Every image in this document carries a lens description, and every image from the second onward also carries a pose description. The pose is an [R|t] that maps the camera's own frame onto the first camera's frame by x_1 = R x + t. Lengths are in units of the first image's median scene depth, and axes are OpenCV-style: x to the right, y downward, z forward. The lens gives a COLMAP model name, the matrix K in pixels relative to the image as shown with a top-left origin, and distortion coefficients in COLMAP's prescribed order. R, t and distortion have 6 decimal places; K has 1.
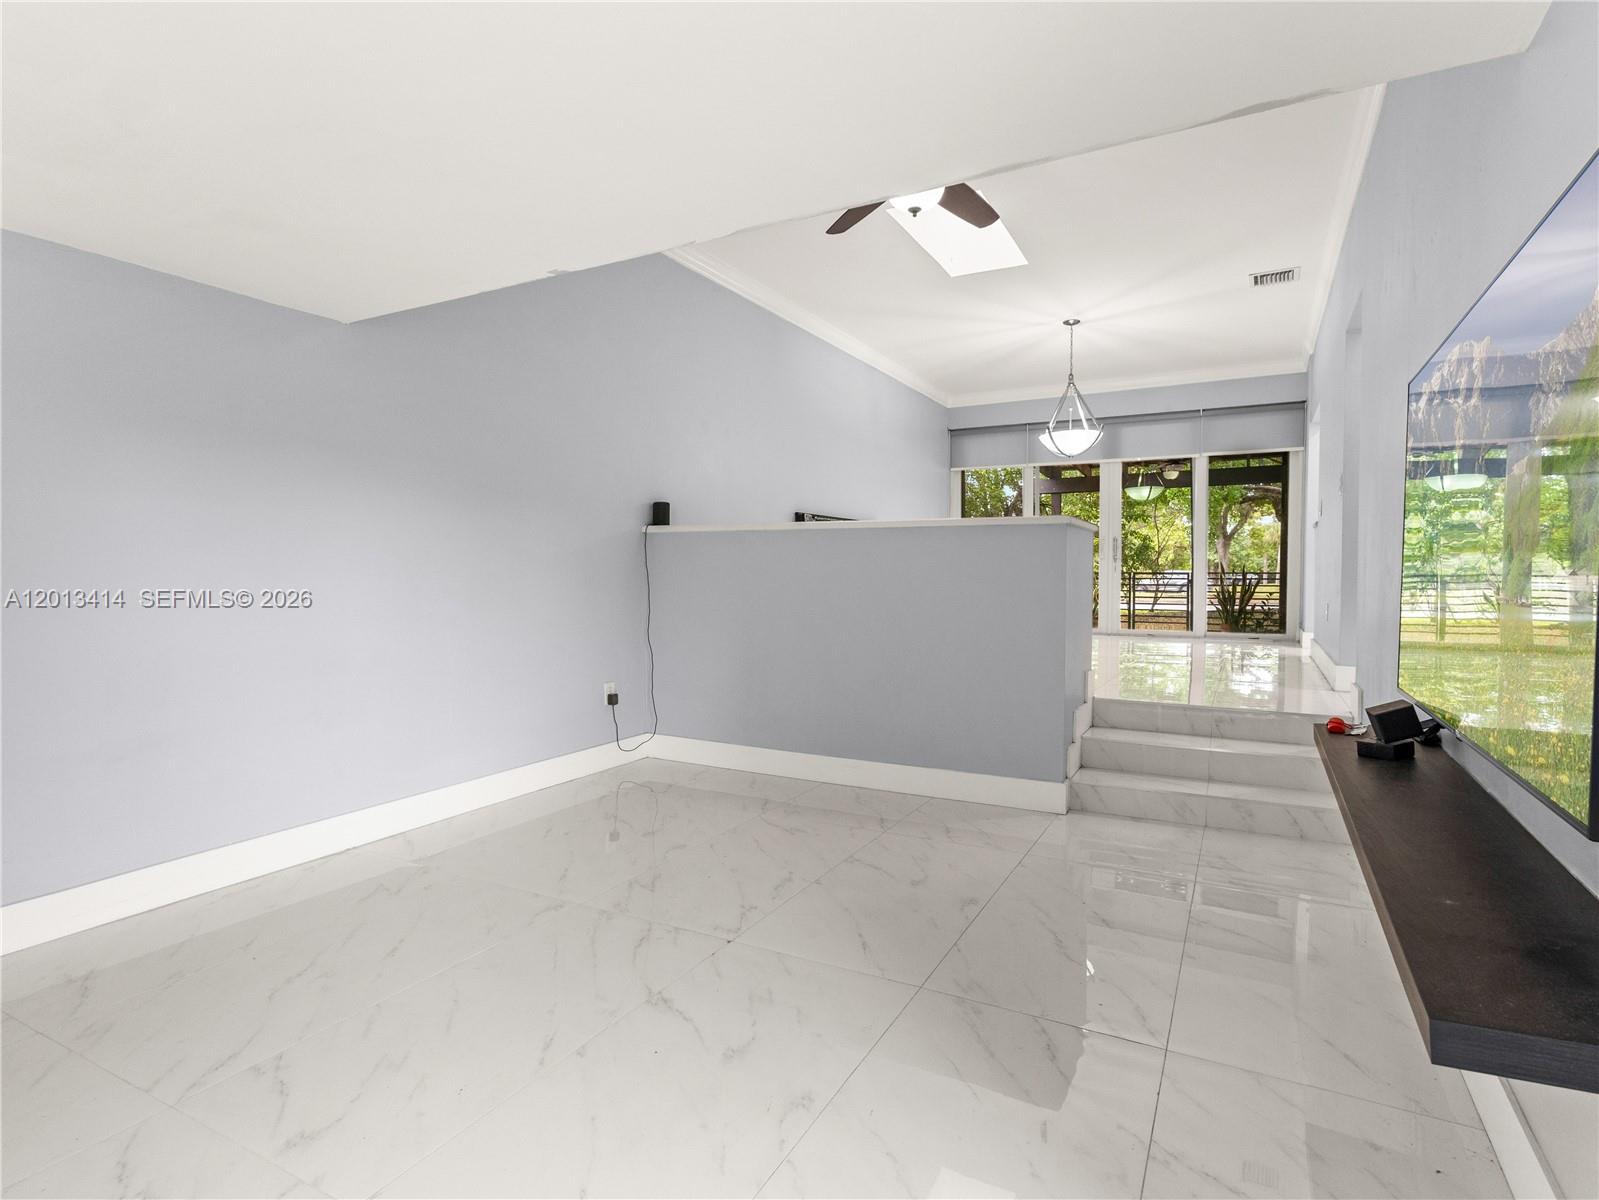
lens RADIAL K [[836.6, 0, 799.5], [0, 836.6, 600.0], [0, 0, 1]] dist [-0.000690, -0.000108]
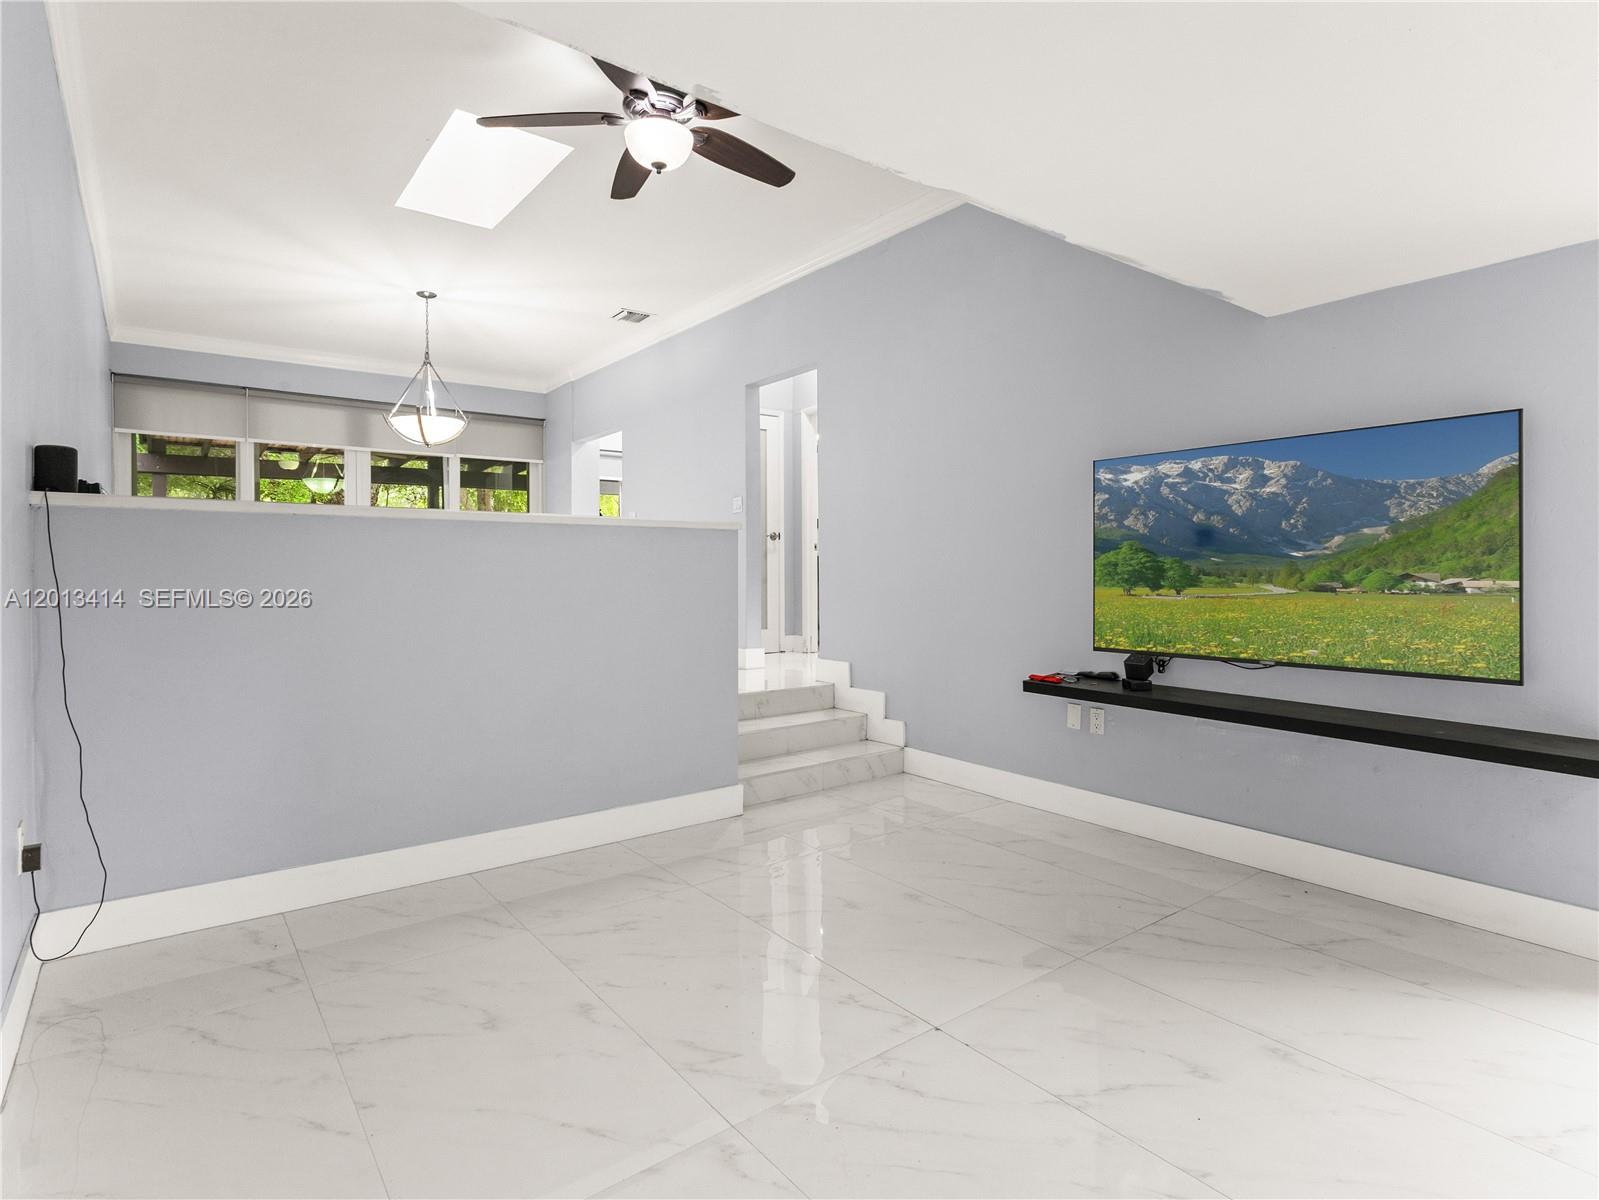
lens RADIAL K [[841.5, 0, 799.3], [0, 841.5, 575.3], [0, 0, 1]] dist [-0.000529, 0.000921]
pose [[0.409961, -0.009655, 0.912052, -0.279811], [0.034625, 0.999388, -0.004984, -0.013459], [-0.911446, 0.033624, 0.410045, 0.238790]]
